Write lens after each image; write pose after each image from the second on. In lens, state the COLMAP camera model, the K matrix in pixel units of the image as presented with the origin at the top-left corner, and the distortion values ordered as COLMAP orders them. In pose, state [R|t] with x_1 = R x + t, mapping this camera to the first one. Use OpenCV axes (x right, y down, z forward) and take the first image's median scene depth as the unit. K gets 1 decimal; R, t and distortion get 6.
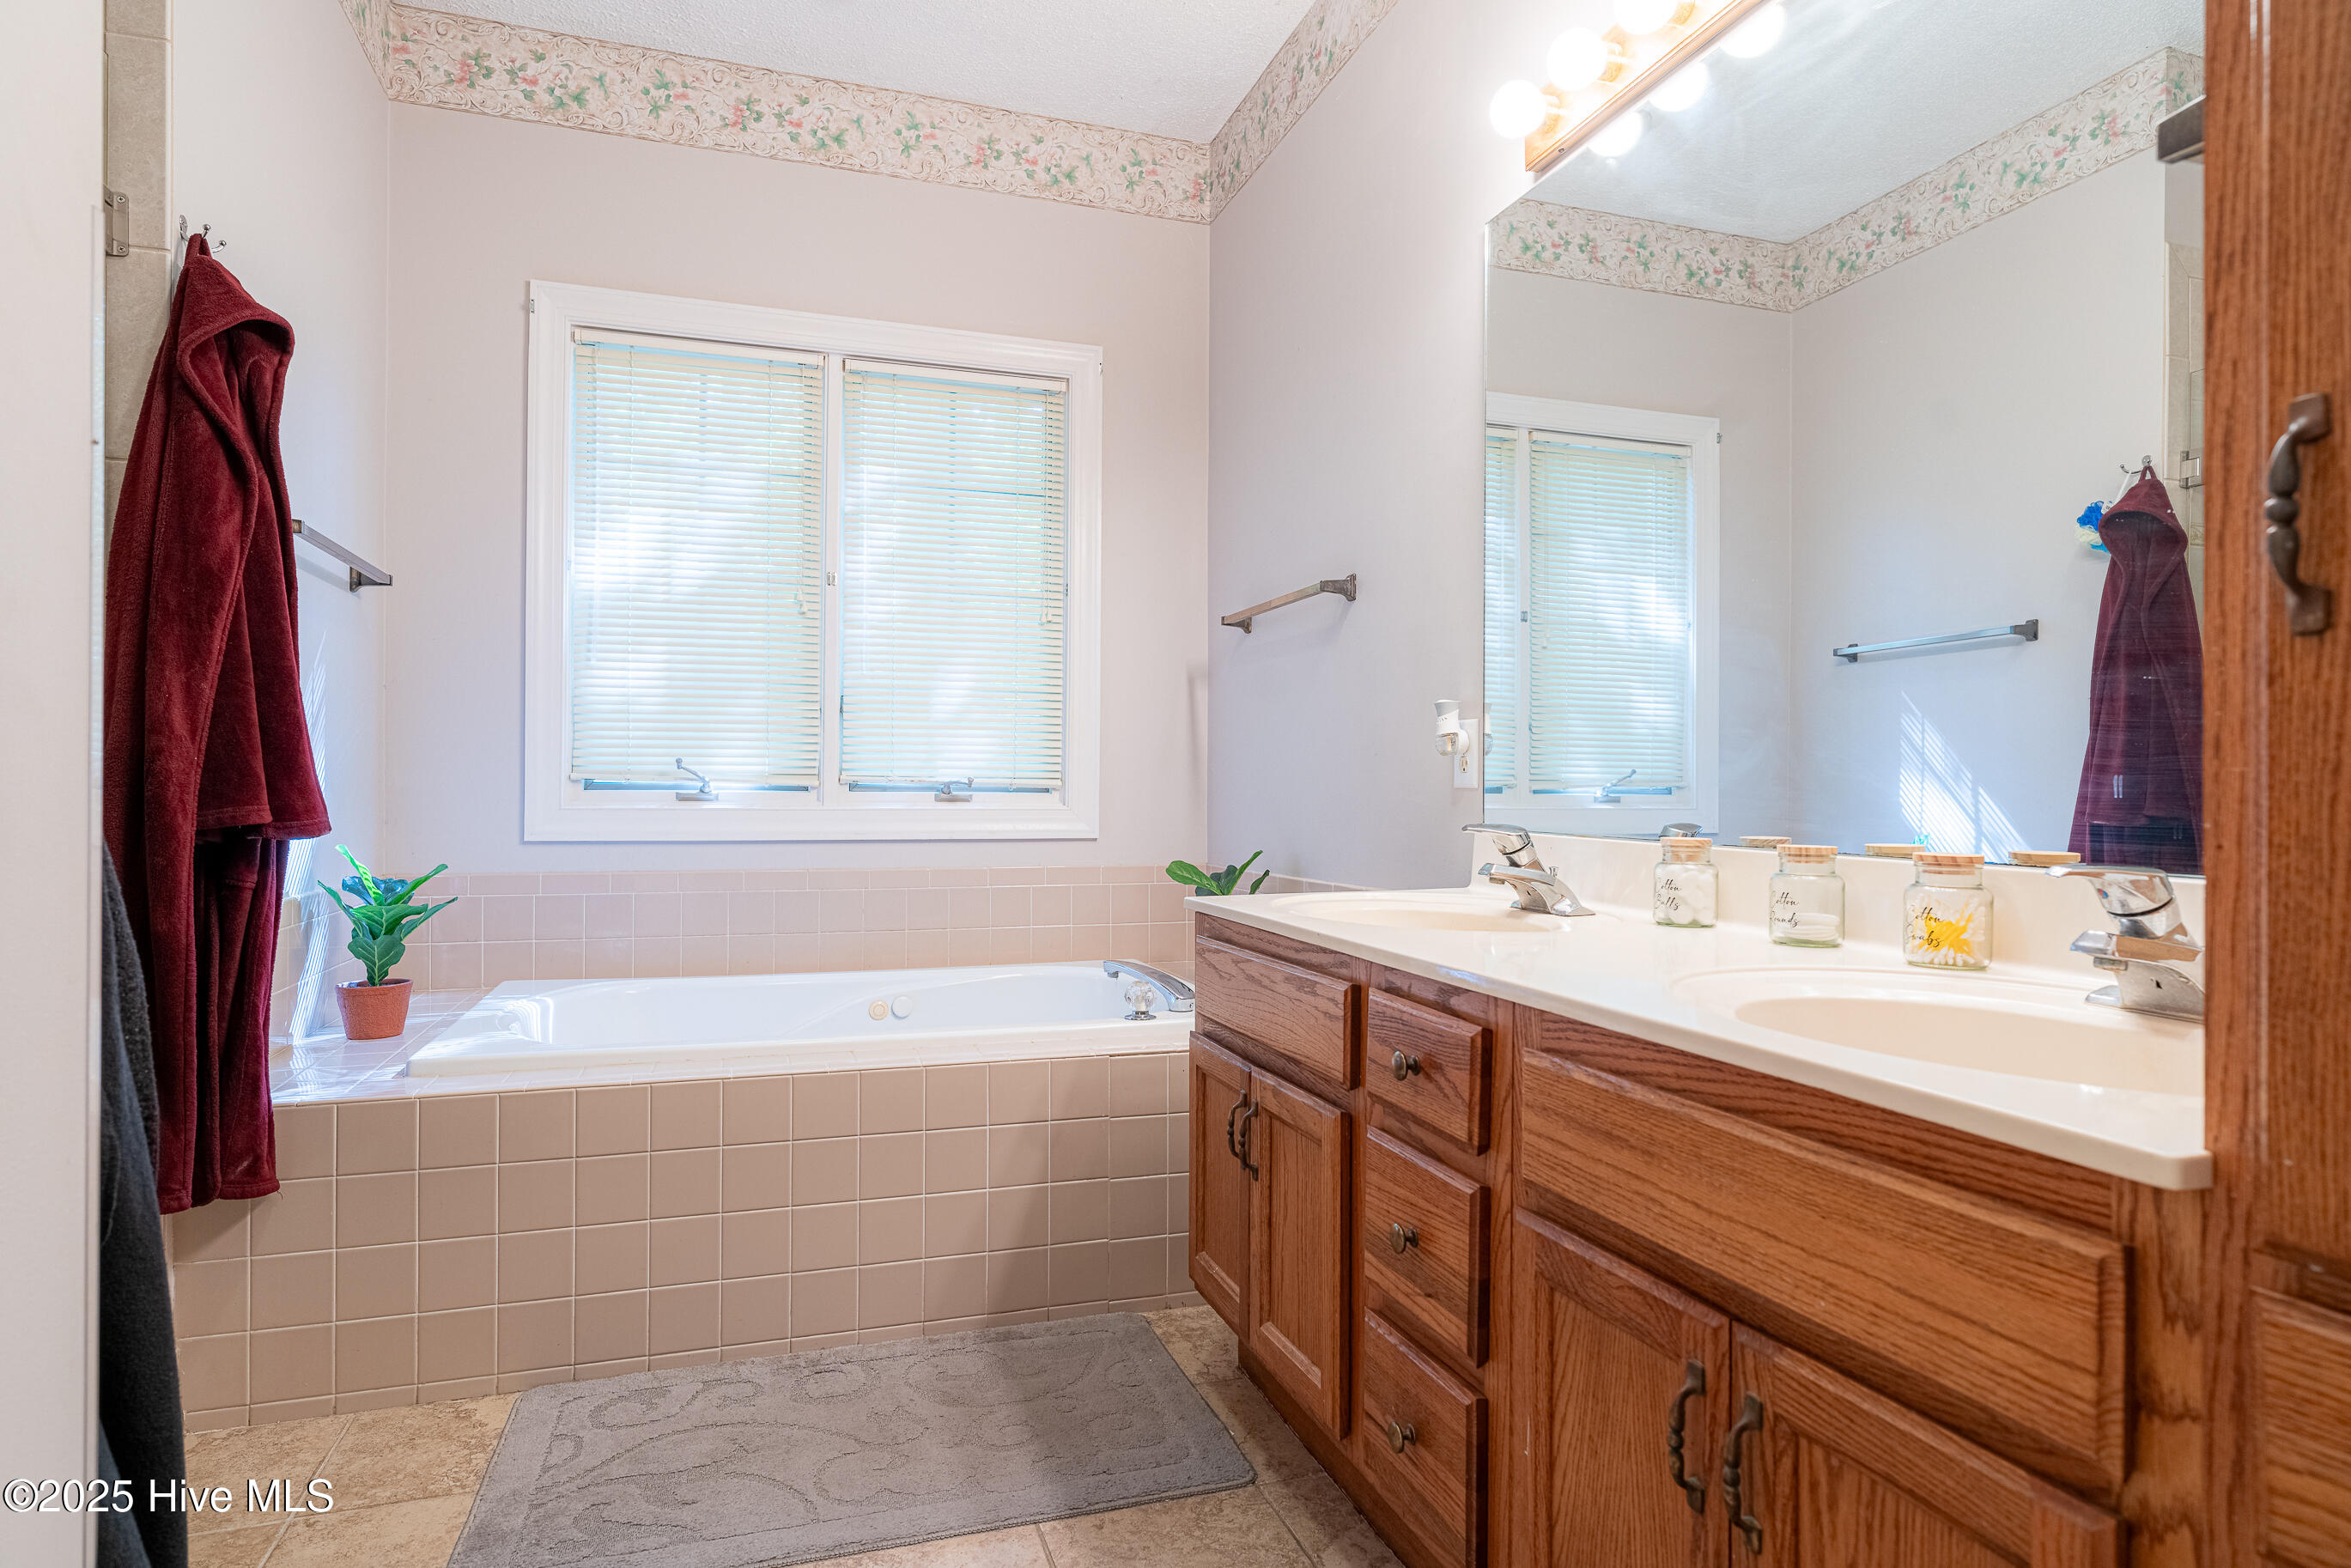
lens RADIAL K [[1306.7, 0, 1167.2], [0, 1306.7, 785.7], [0, 0, 1]] dist [0.002493, 0.000175]
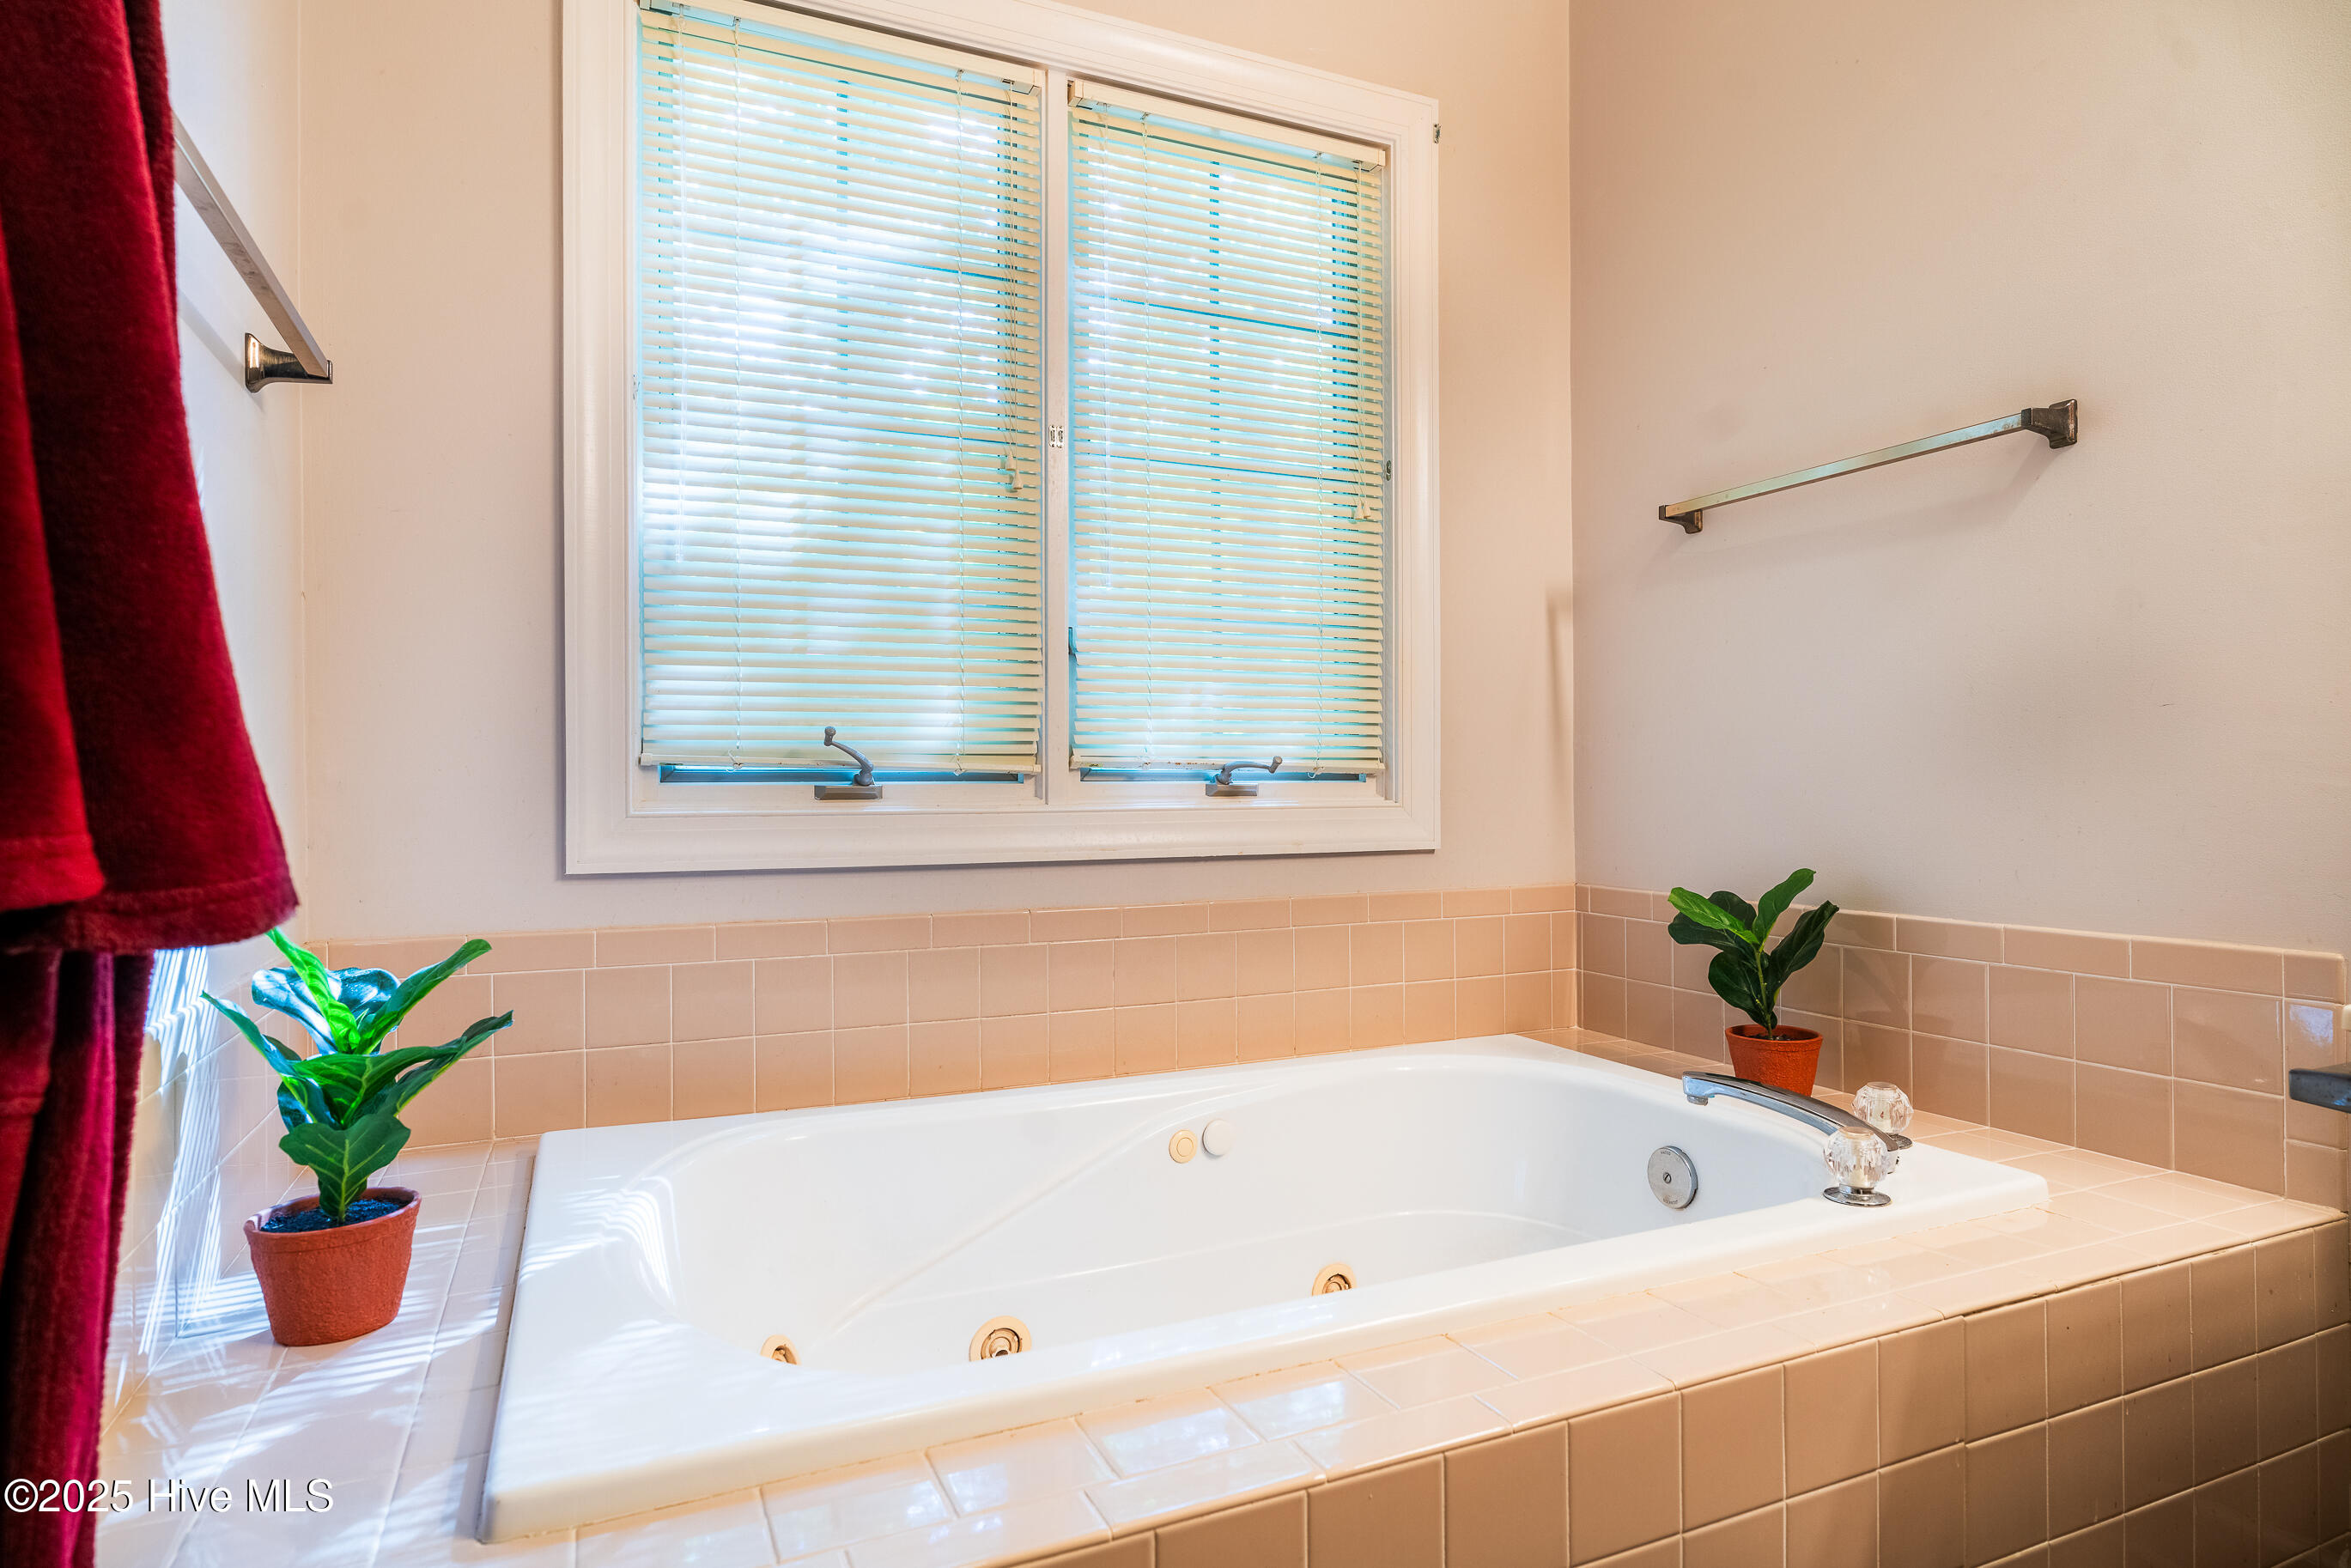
lens RADIAL K [[1306.7, 0, 1184.7], [0, 1306.7, 788.1], [0, 0, 1]] dist [0.002493, 0.000175]
pose [[0.994378, -0.009820, 0.105436, -0.263342], [0.008920, 0.999920, 0.009008, 0.002423], [-0.105516, -0.008017, 0.994385, 0.380004]]
